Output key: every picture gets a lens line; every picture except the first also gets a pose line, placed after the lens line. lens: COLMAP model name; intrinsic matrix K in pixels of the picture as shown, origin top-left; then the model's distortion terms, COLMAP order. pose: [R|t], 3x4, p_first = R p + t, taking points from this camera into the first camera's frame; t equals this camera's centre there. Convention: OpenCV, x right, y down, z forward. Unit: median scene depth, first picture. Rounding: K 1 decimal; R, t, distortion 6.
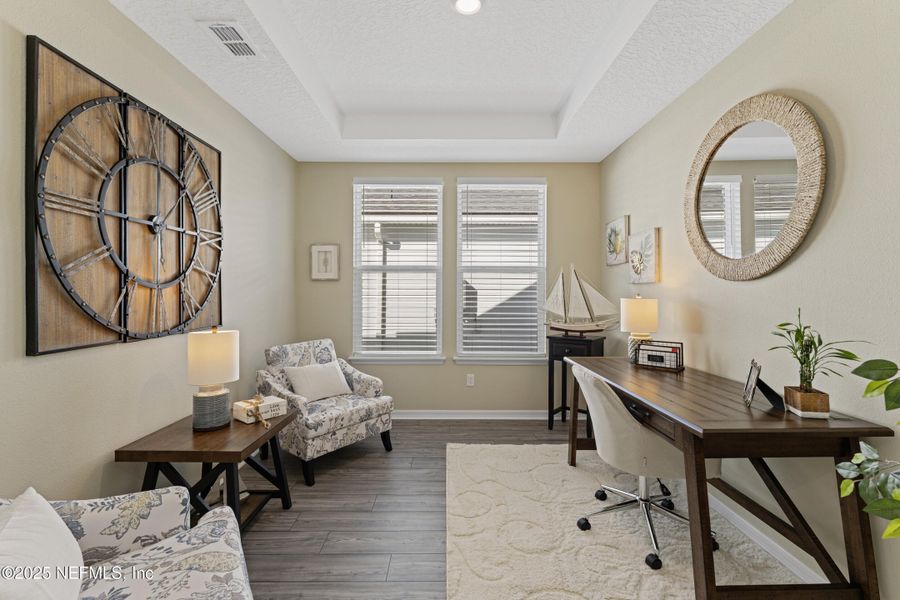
lens RADIAL K [[378.5, 0, 449.3], [0, 378.5, 297.7], [0, 0, 1]] dist [-0.001632, -0.000363]
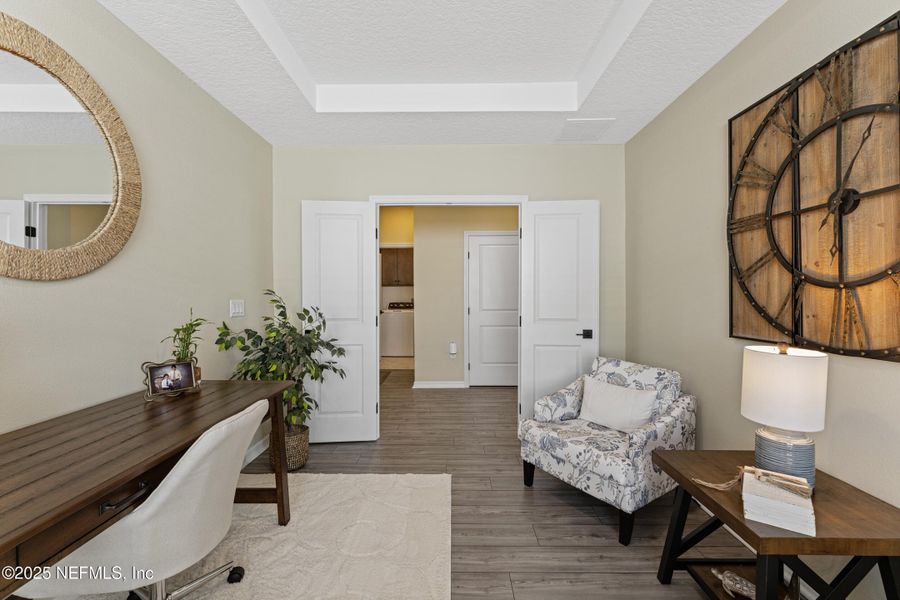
lens RADIAL K [[378.5, 0, 449.3], [0, 378.5, 297.7], [0, 0, 1]] dist [-0.001632, -0.000363]
pose [[-0.999944, 0.005363, 0.009120, -0.015987], [0.005494, 0.999880, 0.014465, -0.023391], [-0.009042, 0.014515, -0.999854, 2.008723]]
